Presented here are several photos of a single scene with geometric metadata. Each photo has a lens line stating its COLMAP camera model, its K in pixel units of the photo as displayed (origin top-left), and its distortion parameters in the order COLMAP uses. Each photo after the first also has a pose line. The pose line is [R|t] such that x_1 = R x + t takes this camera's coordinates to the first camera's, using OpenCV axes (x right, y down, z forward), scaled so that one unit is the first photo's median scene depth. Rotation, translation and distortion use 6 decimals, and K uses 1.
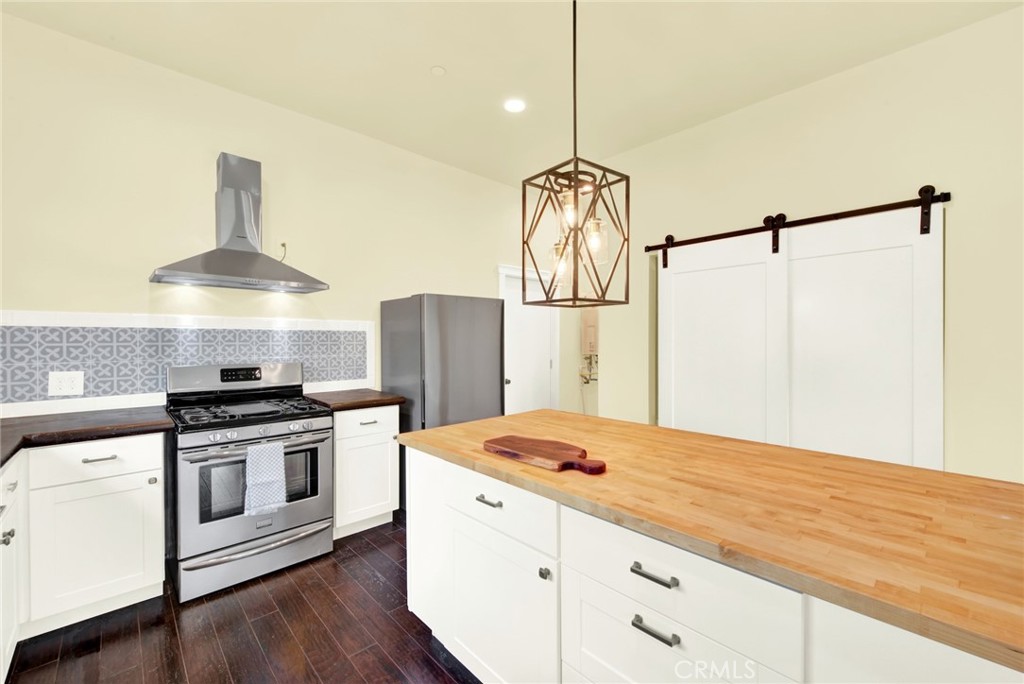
lens RADIAL K [[423.9, 0, 511.9], [0, 423.9, 339.9], [0, 0, 1]] dist [0.016198, -0.000350]
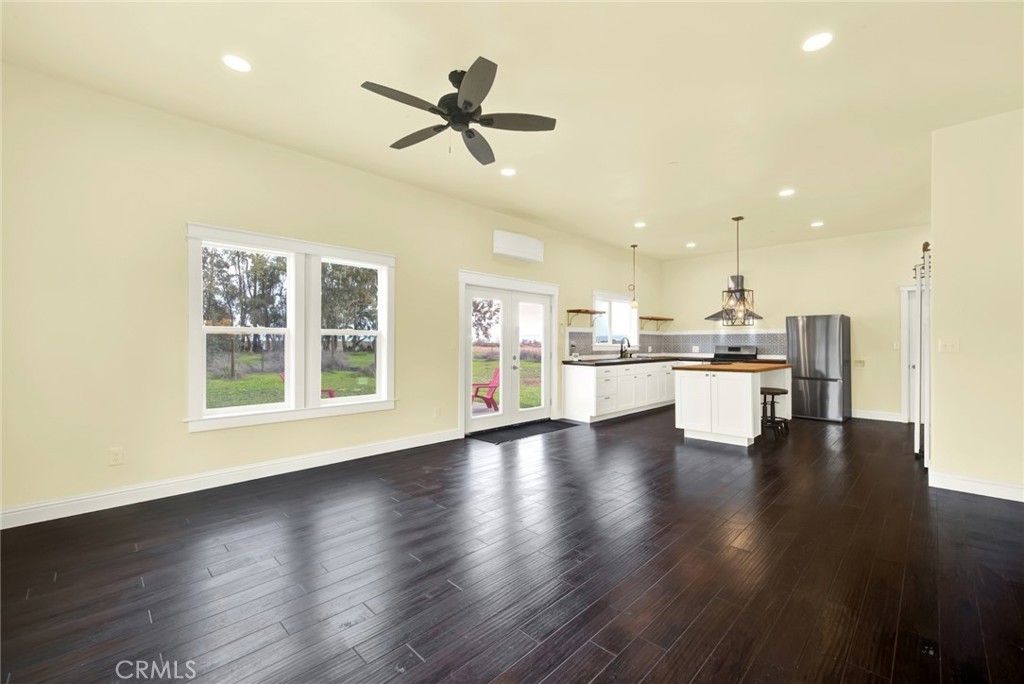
lens RADIAL K [[423.9, 0, 503.3], [0, 423.9, 341.3], [0, 0, 1]] dist [0.016198, -0.000350]
pose [[-0.008405, -0.004552, -0.999954, 2.392366], [-0.006221, 0.999971, -0.004500, 0.050810], [0.999945, 0.006183, -0.008433, -0.585528]]
